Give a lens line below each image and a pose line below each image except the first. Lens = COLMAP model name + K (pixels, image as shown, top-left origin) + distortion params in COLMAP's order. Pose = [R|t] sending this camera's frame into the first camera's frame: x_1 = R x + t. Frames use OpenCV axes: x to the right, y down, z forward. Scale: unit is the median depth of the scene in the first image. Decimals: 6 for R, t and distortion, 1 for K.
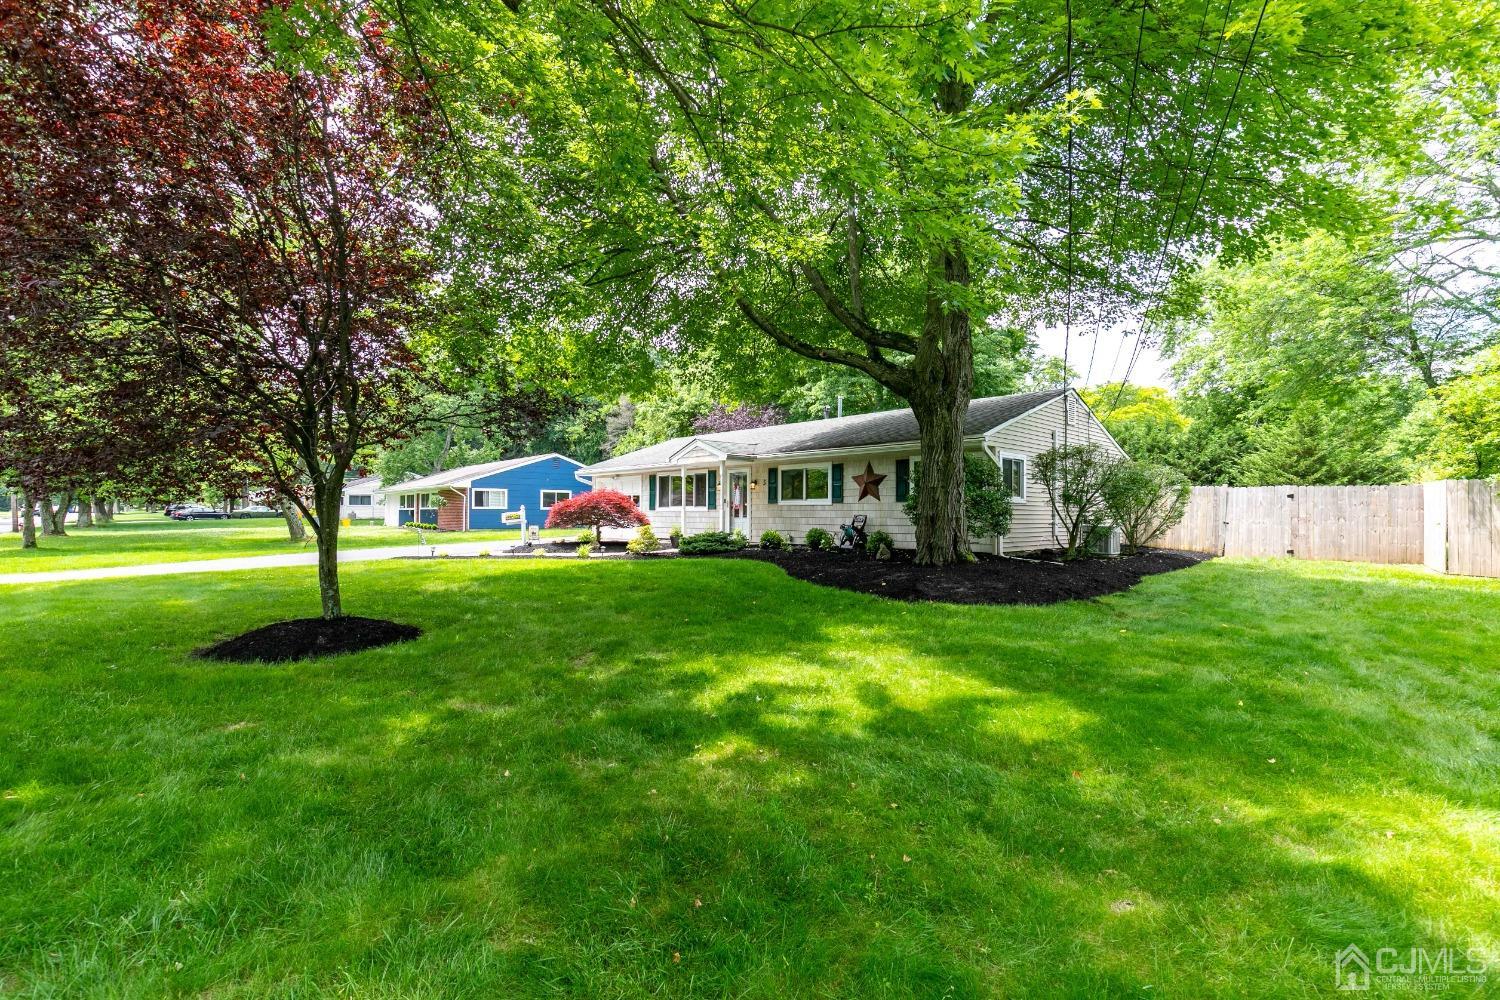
lens RADIAL K [[675.4, 0, 749.4], [0, 675.4, 501.6], [0, 0, 1]] dist [0.008109, -0.001570]
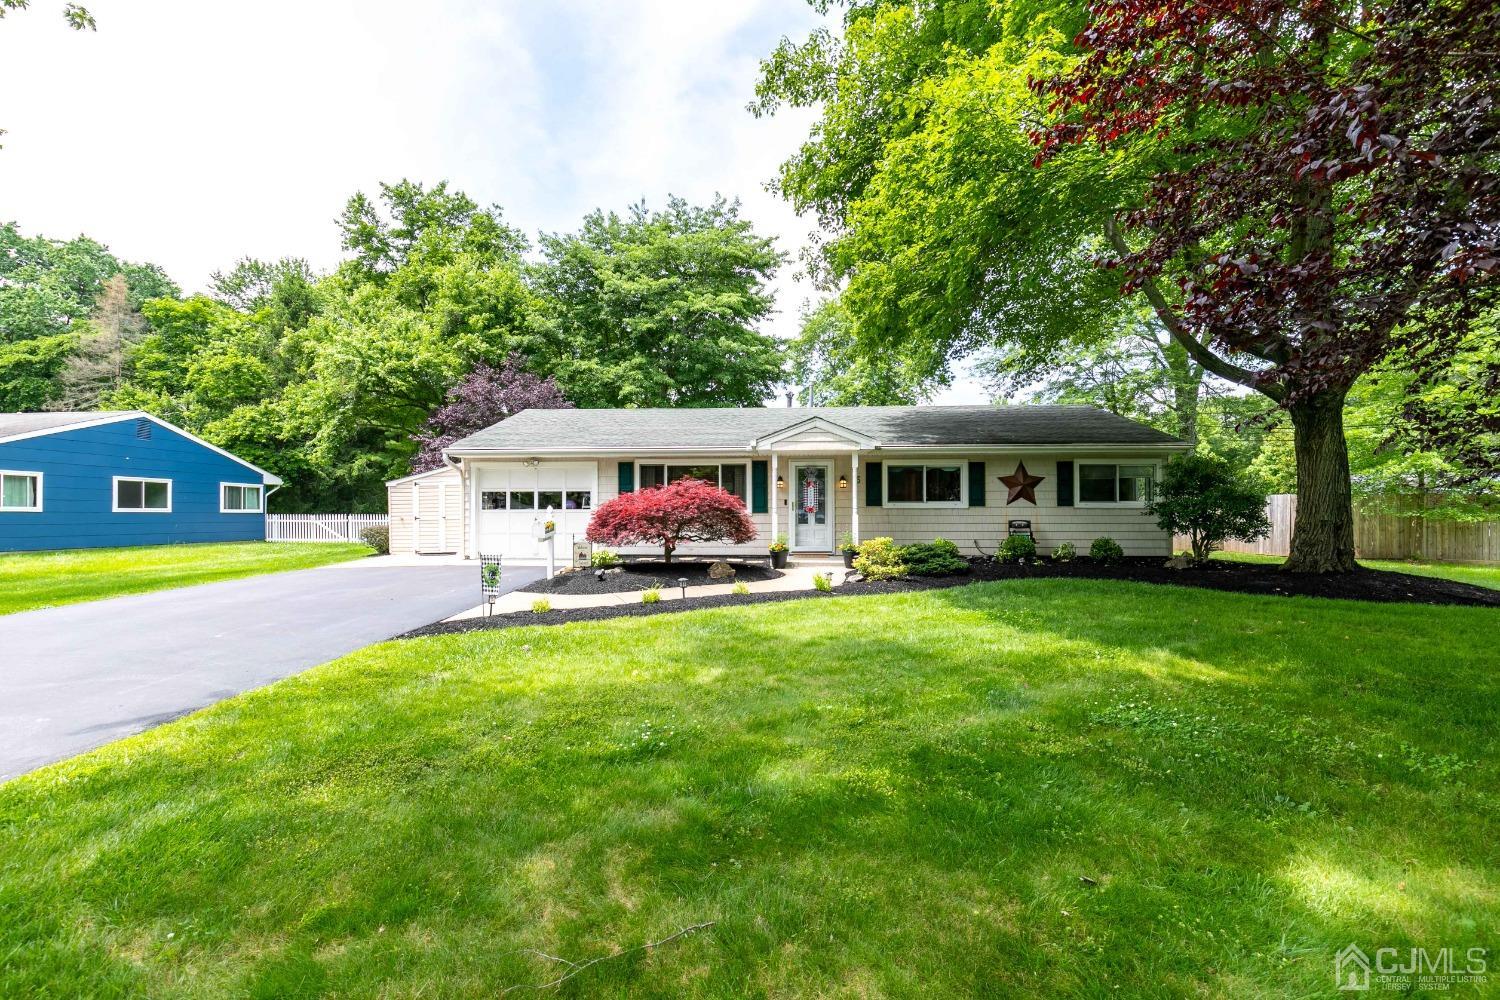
lens RADIAL K [[675.4, 0, 754.7], [0, 675.4, 504.7], [0, 0, 1]] dist [0.008109, -0.001570]
pose [[0.722829, 0.010837, 0.690942, -0.652122], [-0.010181, 0.999936, -0.005033, 0.006644], [-0.690952, -0.003397, 0.722893, 0.532132]]
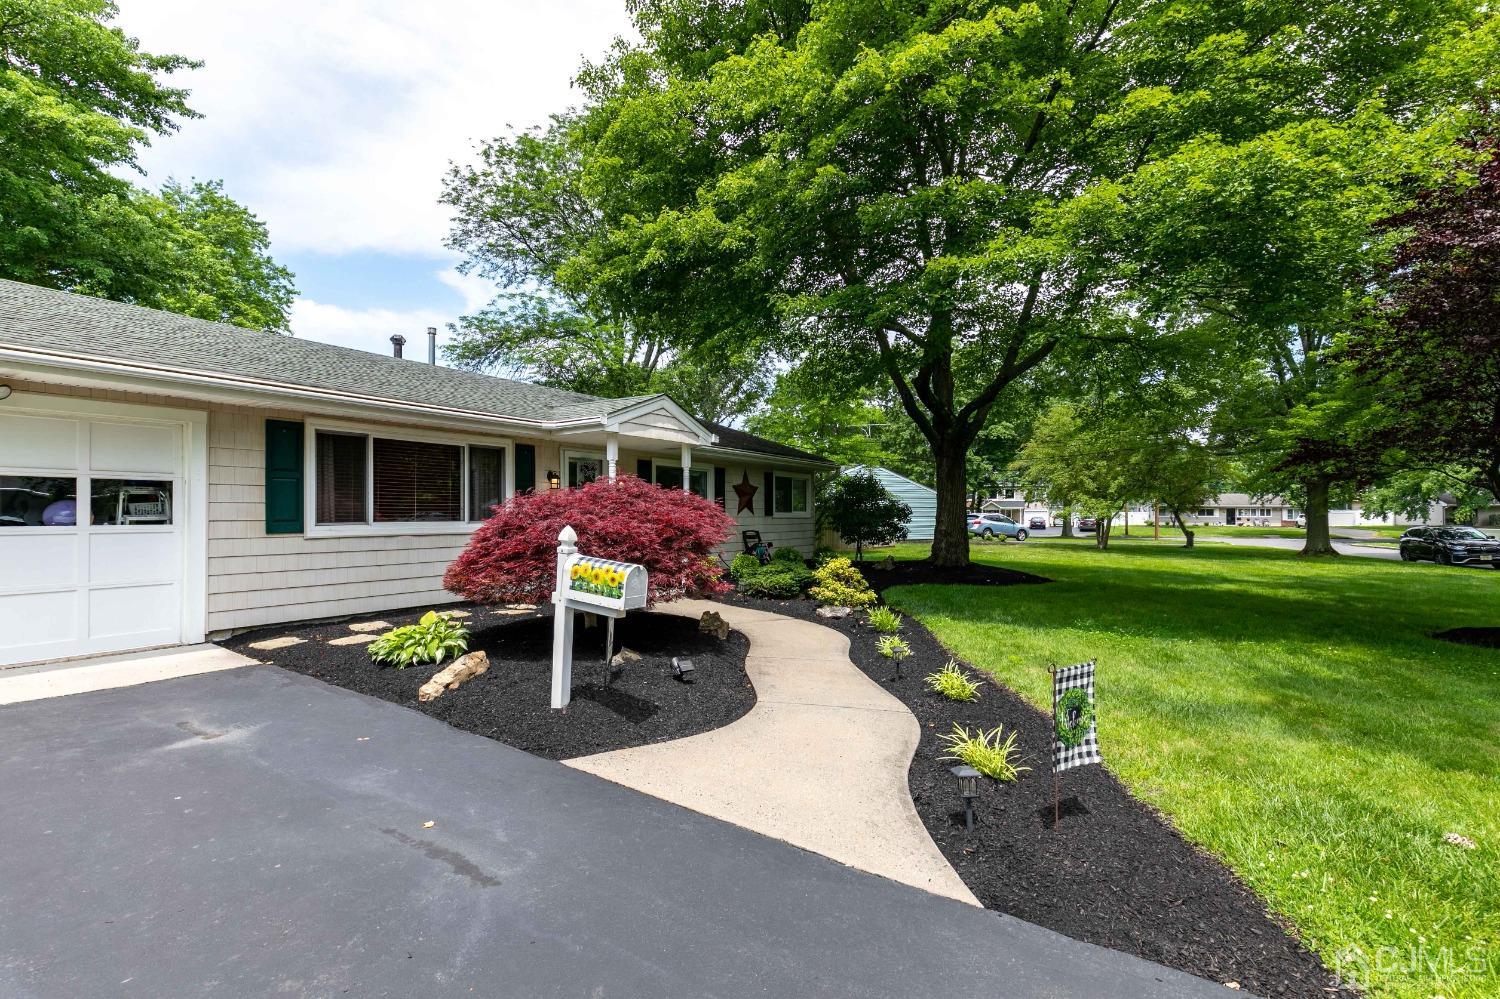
lens RADIAL K [[675.4, 0, 745.1], [0, 675.4, 506.8], [0, 0, 1]] dist [0.008109, -0.001570]
pose [[-0.220188, 0.010023, 0.975406, -0.625340], [-0.016095, 0.999774, -0.013907, 0.001375], [-0.975325, -0.018761, -0.219977, 1.085336]]
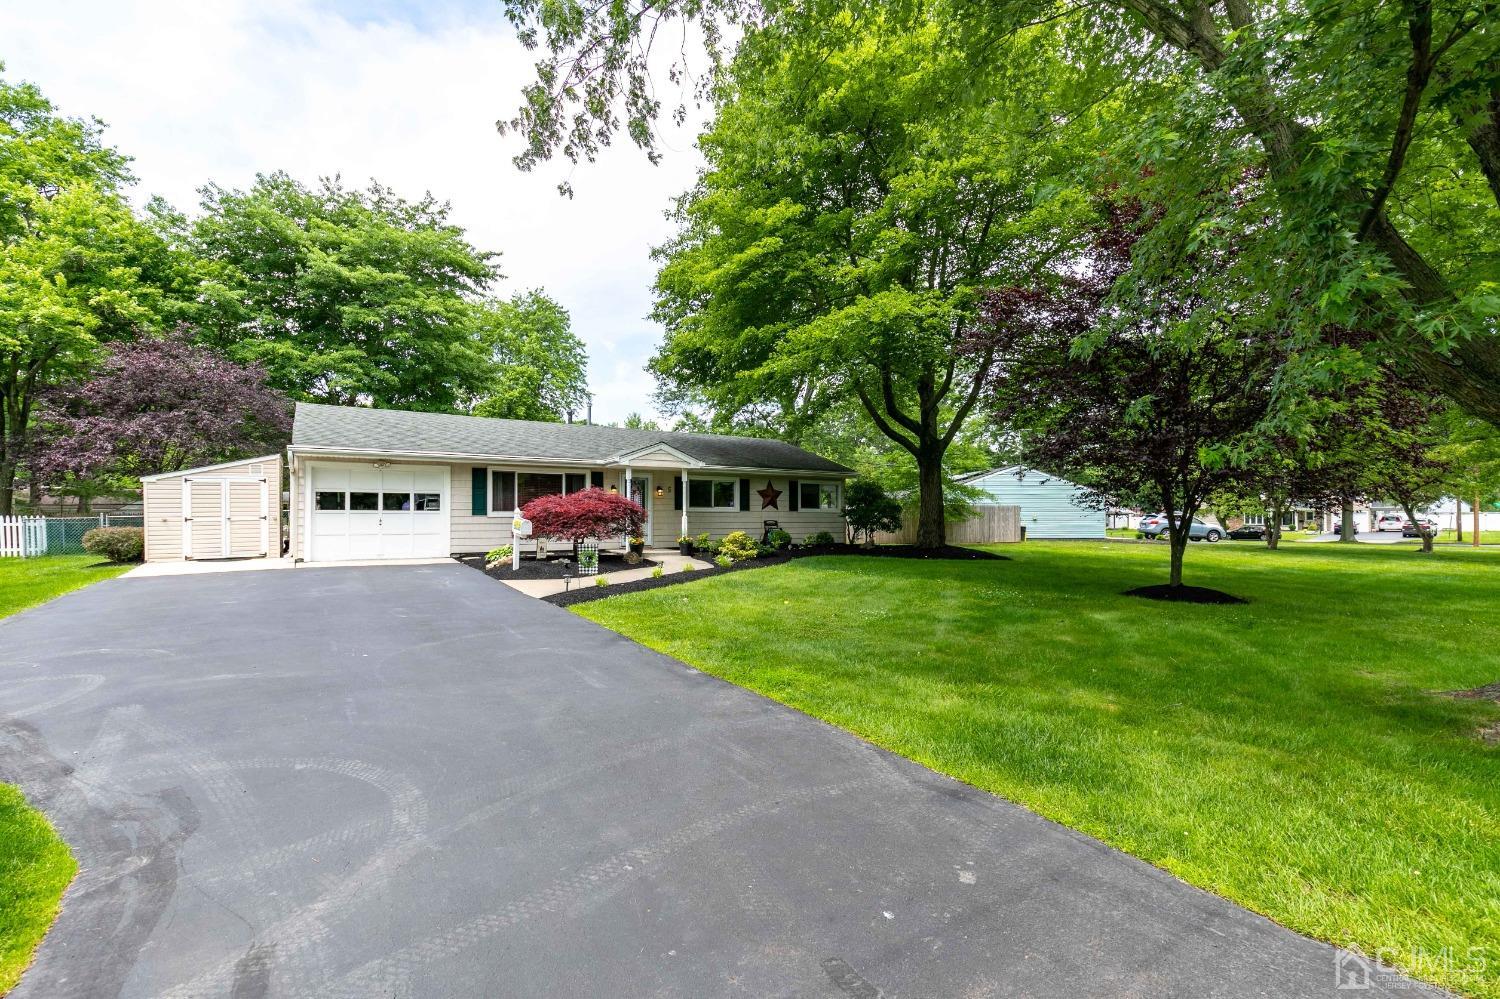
lens RADIAL K [[675.4, 0, 746.8], [0, 675.4, 505.3], [0, 0, 1]] dist [0.008109, -0.001570]
pose [[0.191715, 0.019922, 0.981248, -1.029884], [-0.014737, 0.999740, -0.017418, 0.012947], [-0.981340, -0.011121, 0.191959, 0.716510]]
